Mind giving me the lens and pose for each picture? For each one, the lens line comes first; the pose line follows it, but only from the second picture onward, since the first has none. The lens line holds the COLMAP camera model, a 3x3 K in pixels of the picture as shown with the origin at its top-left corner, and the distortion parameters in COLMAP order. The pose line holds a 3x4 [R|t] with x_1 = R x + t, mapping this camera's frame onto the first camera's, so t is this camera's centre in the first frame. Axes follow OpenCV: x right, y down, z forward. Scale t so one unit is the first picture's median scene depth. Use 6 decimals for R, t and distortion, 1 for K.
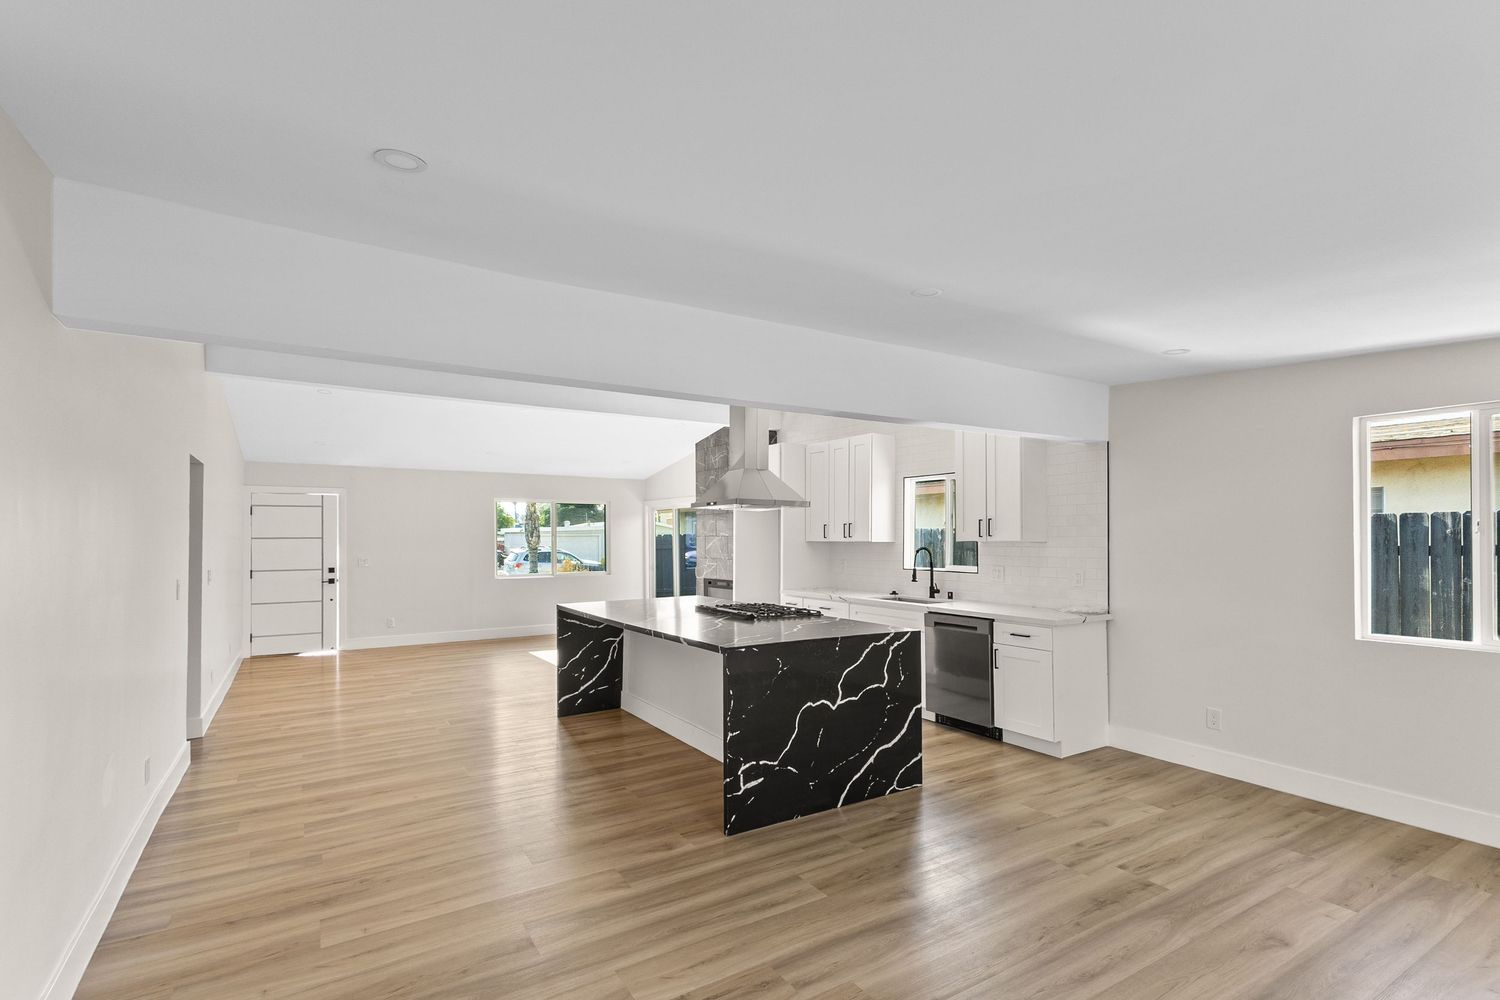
lens RADIAL K [[699.9, 0, 750.5], [0, 699.9, 533.9], [0, 0, 1]] dist [0.000095, -0.000240]
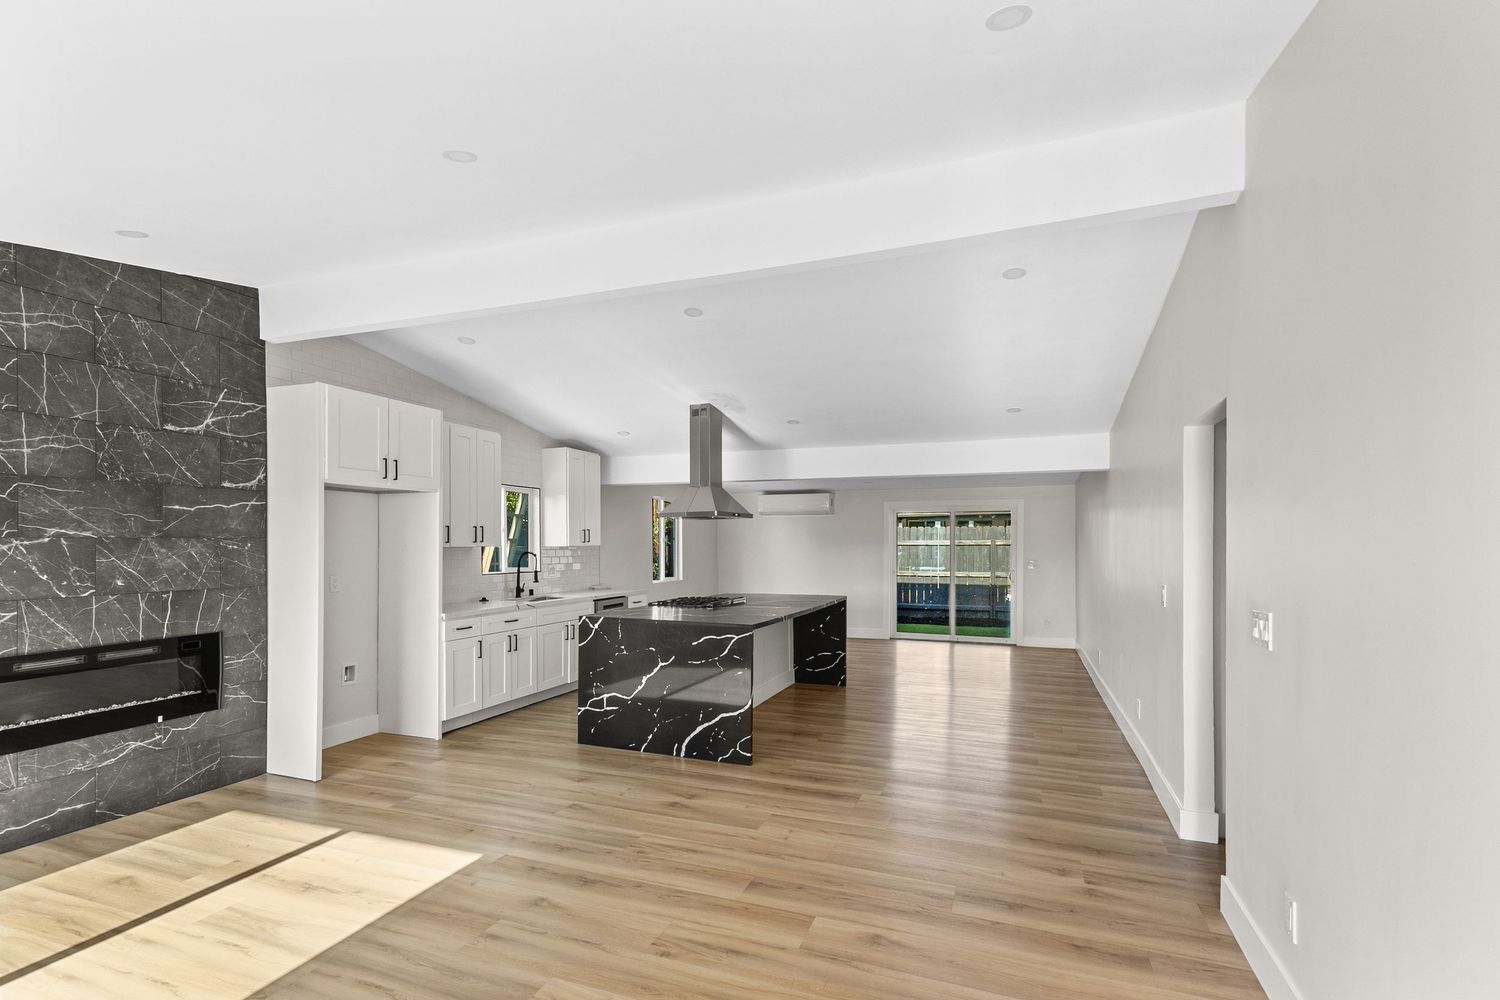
lens RADIAL K [[730.0, 0, 746.8], [0, 730.0, 545.6], [0, 0, 1]] dist [0.000042, -0.000110]
pose [[-0.602147, 0.000769, 0.798385, -0.961831], [-0.003416, 0.999988, -0.003540, 0.014204], [-0.798378, -0.004858, -0.602137, 1.546465]]
